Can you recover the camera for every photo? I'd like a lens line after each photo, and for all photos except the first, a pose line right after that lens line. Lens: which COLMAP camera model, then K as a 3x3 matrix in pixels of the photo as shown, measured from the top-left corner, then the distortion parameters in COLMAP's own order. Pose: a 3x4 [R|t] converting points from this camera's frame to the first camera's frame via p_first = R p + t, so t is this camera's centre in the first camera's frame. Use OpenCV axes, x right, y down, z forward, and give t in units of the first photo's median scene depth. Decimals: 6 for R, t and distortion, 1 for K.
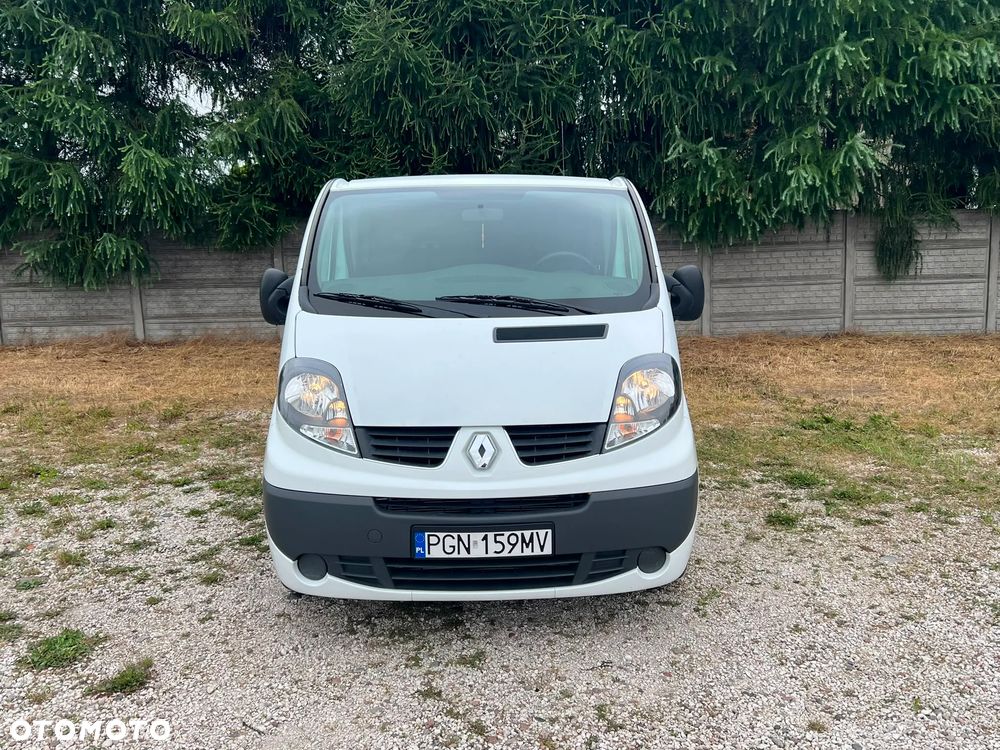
lens RADIAL K [[844.1, 0, 507.8], [0, 844.1, 363.7], [0, 0, 1]] dist [0.032926, -0.033699]
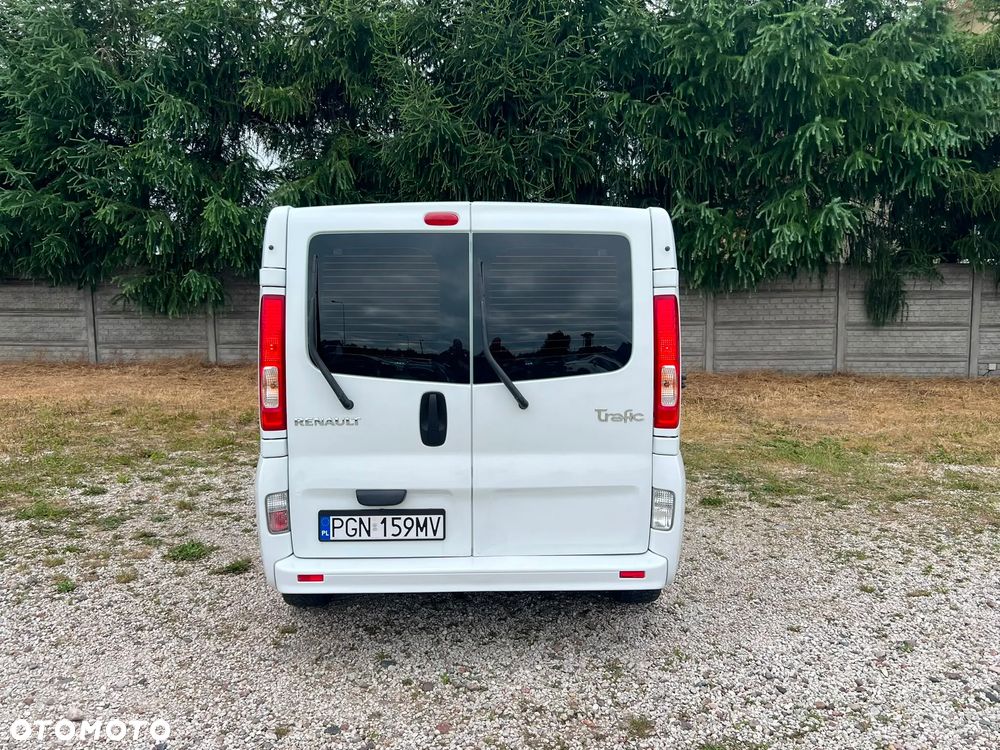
lens RADIAL K [[844.1, 0, 500.7], [0, 844.1, 375.4], [0, 0, 1]] dist [0.032926, -0.033699]
pose [[0.997855, 0.027395, -0.059449, 0.031962], [-0.029405, 0.999016, -0.033205, 0.019461], [0.058481, 0.034882, 0.997679, -0.150264]]
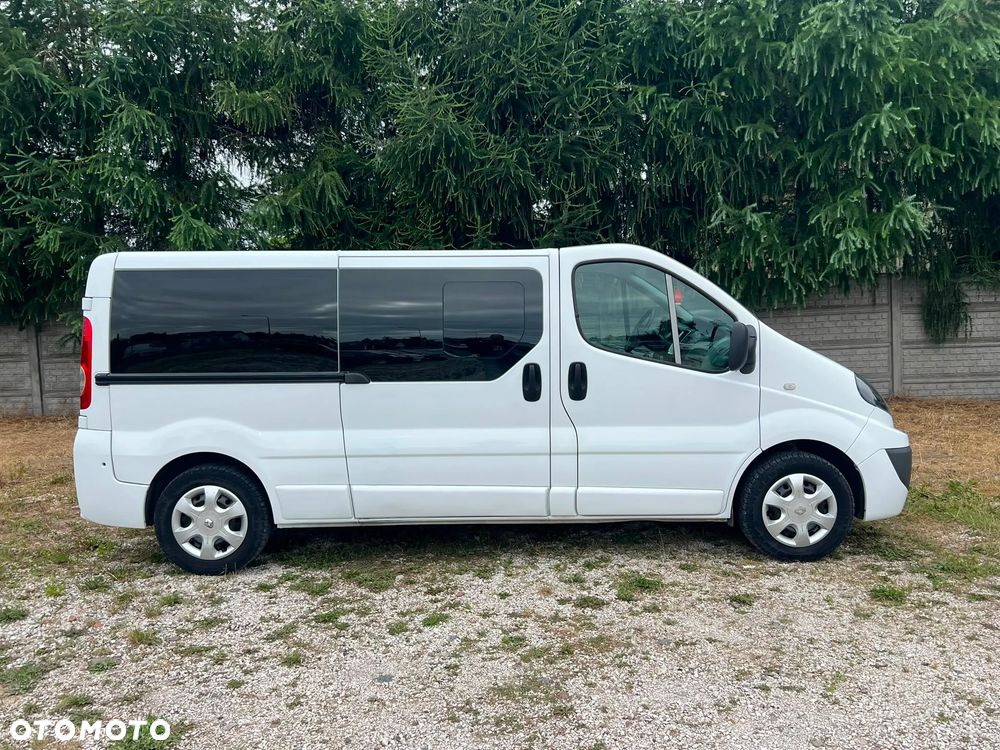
lens RADIAL K [[844.1, 0, 502.9], [0, 844.1, 356.3], [0, 0, 1]] dist [0.032926, -0.033699]
pose [[0.999691, -0.008234, -0.023457, -0.035479], [0.006098, 0.995950, -0.089698, 0.001686], [0.024100, 0.089527, 0.995693, 0.014761]]
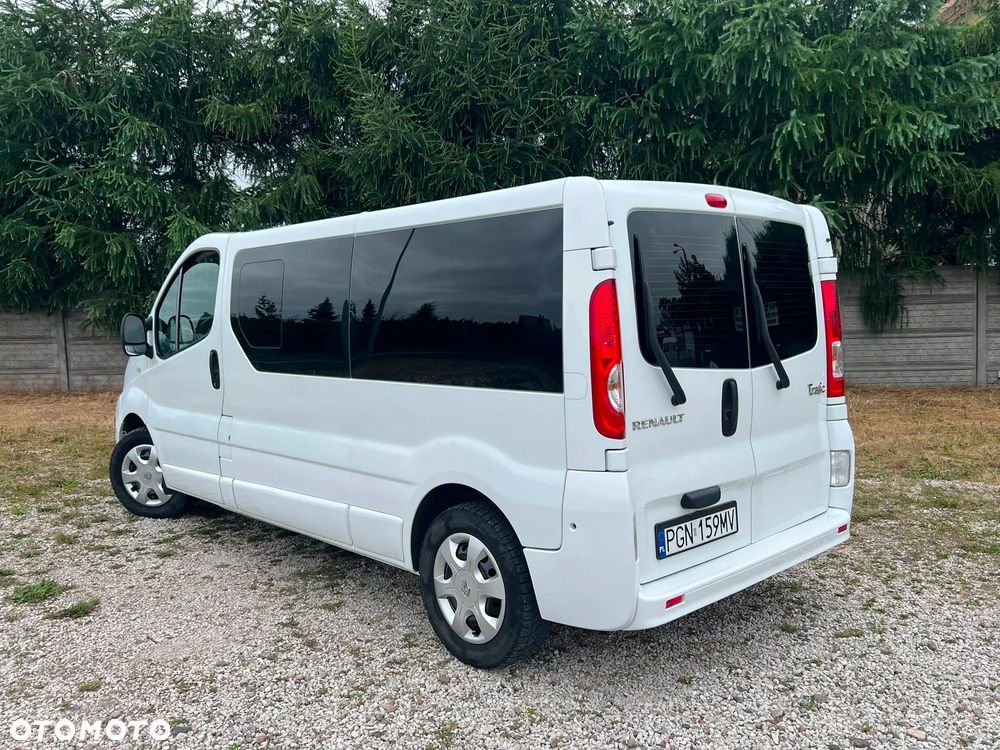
lens RADIAL K [[844.1, 0, 495.2], [0, 844.1, 368.8], [0, 0, 1]] dist [0.032926, -0.033699]
pose [[0.995023, 0.003394, -0.099584, 0.103966], [-0.010064, 0.997732, -0.066553, 0.021808], [0.099133, 0.067224, 0.992801, -0.090081]]
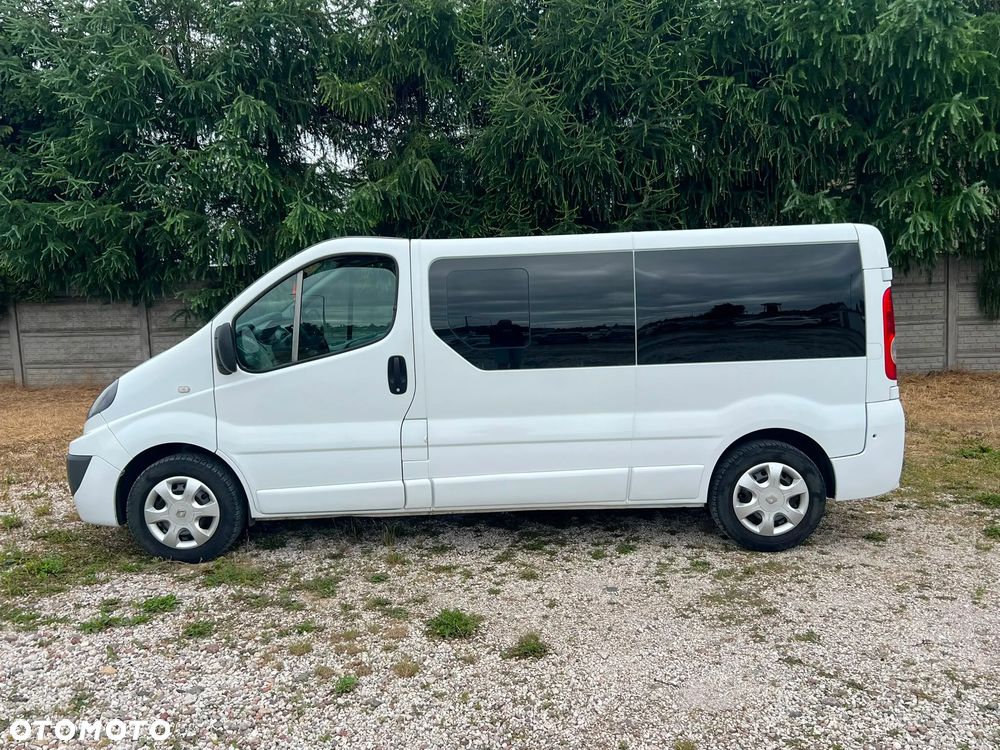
lens RADIAL K [[844.1, 0, 492.0], [0, 844.1, 365.7], [0, 0, 1]] dist [0.032926, -0.033699]
pose [[0.998992, -0.003949, -0.044706, -0.134249], [0.001806, 0.998853, -0.047855, 0.007266], [0.044844, 0.047726, 0.997853, -0.072155]]
